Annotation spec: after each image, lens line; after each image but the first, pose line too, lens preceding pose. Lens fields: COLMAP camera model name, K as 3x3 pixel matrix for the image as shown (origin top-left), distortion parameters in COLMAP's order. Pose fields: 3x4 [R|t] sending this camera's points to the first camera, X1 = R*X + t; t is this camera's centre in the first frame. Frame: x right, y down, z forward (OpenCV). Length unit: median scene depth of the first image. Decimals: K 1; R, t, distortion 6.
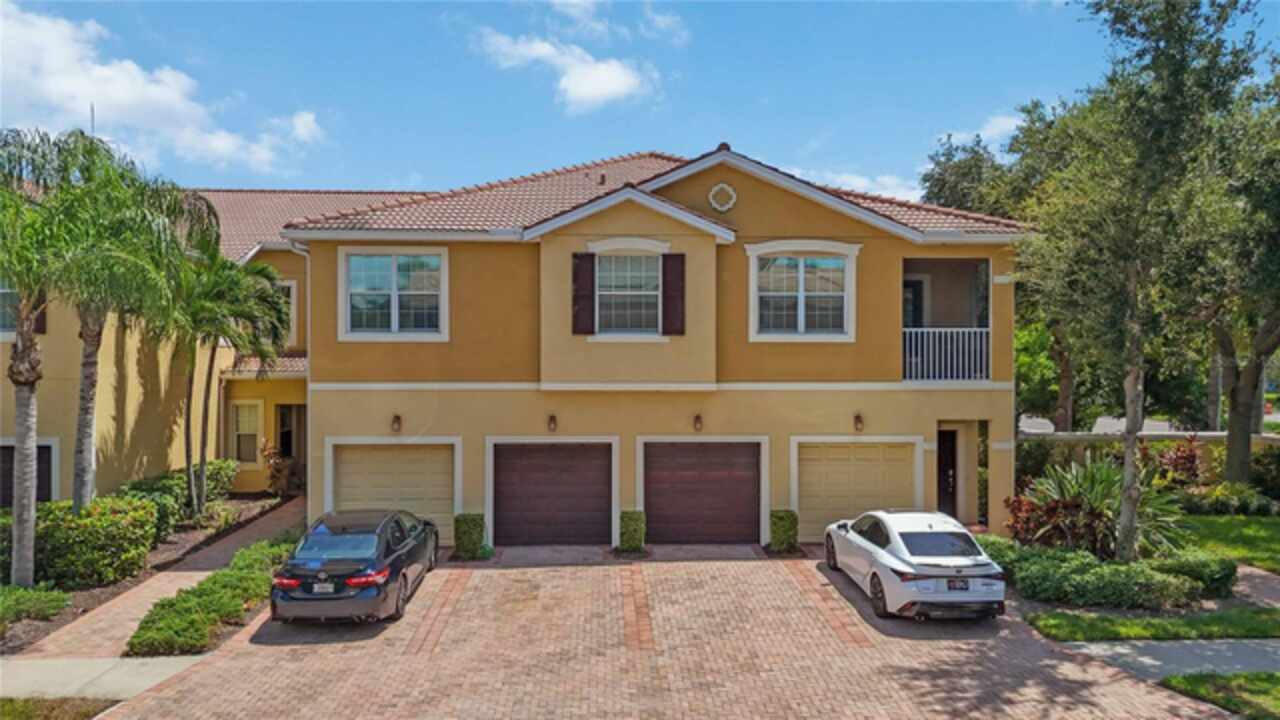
lens RADIAL K [[928.4, 0, 632.5], [0, 928.4, 357.3], [0, 0, 1]] dist [0.038561, -0.009054]
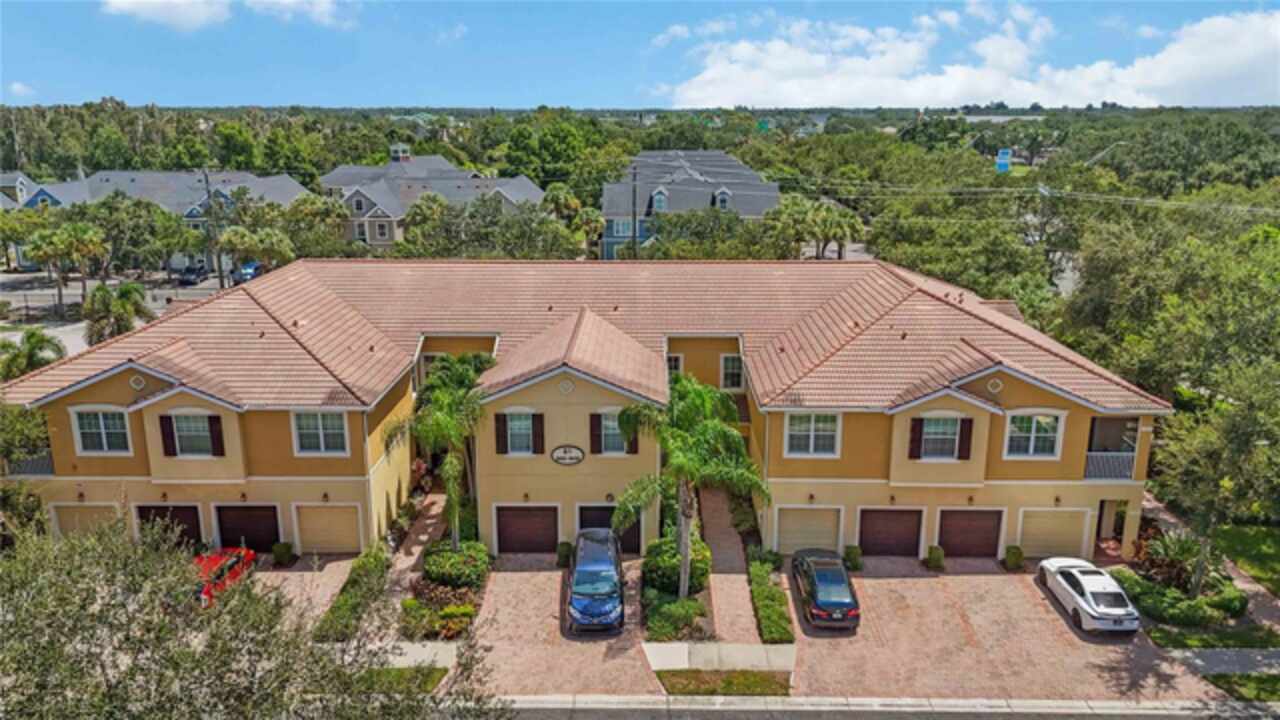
lens RADIAL K [[928.4, 0, 645.0], [0, 928.4, 362.8], [0, 0, 1]] dist [0.038561, -0.009054]
pose [[0.998946, 0.011968, -0.044319, -0.521250], [-0.000323, 0.967228, 0.253909, -0.696934], [0.045906, -0.253627, 0.966212, -0.811871]]
